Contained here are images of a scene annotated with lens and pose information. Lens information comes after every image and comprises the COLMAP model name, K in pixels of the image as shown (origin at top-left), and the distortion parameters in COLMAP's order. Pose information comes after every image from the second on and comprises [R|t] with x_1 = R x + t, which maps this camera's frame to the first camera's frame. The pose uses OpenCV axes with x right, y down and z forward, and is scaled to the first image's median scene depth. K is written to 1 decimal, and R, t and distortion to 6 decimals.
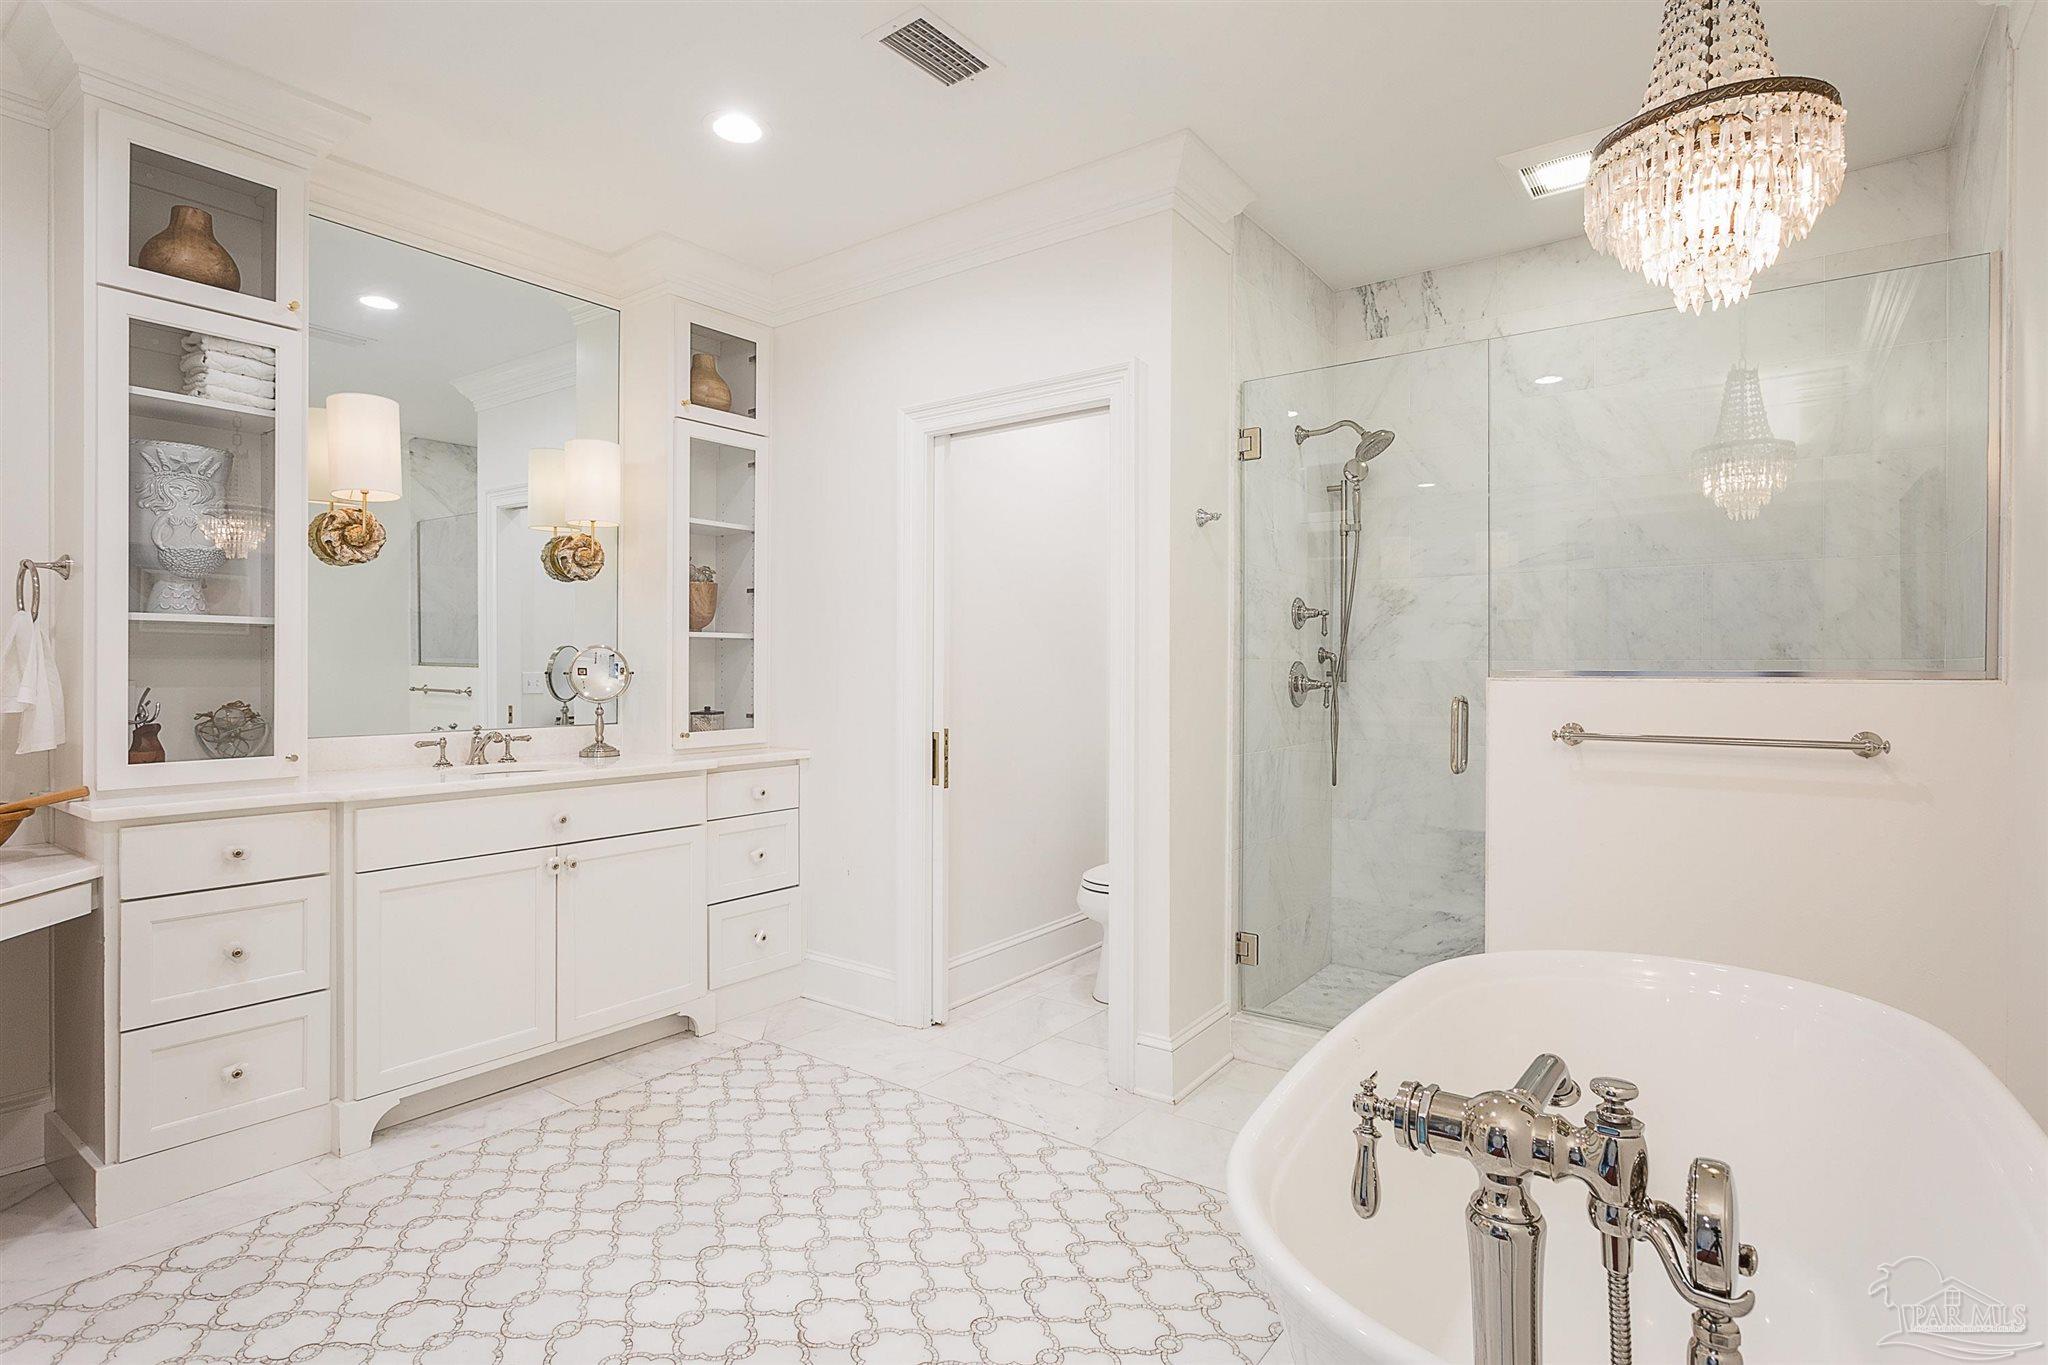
lens RADIAL K [[1002.5, 0, 1025.0], [0, 1002.5, 654.3], [0, 0, 1]] dist [-0.000510, -0.000076]
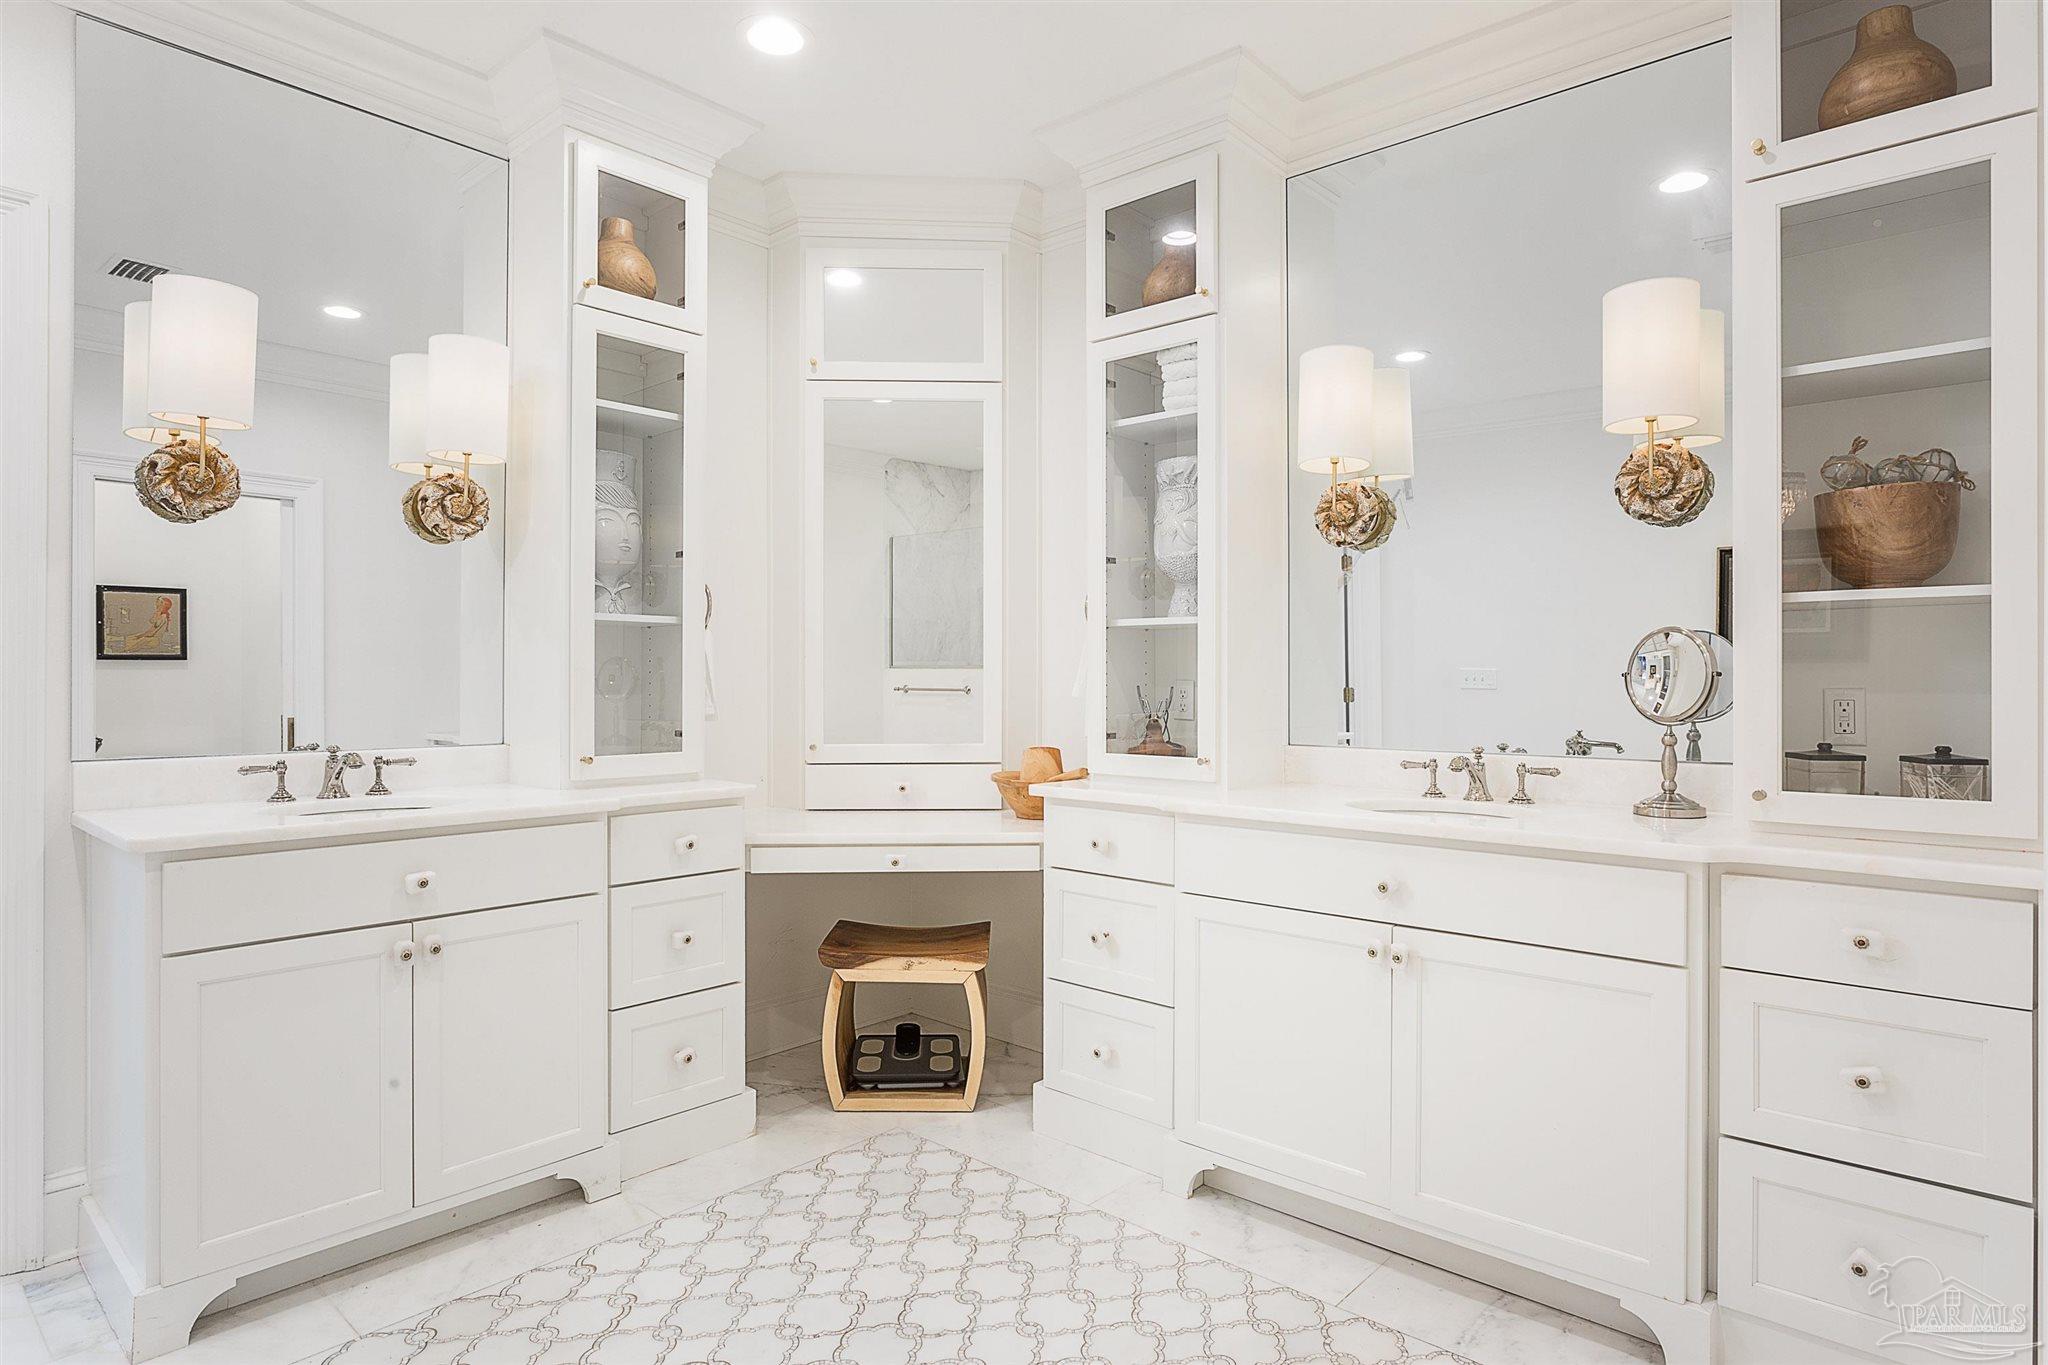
lens RADIAL K [[1133.3, 0, 1026.0], [0, 1133.3, 670.5], [0, 0, 1]] dist [-0.000432, -0.000453]
pose [[-0.080688, -0.007721, -0.996710, 0.394069], [0.012359, 0.999885, -0.008746, 0.025515], [0.996663, -0.013024, -0.080583, 0.987001]]
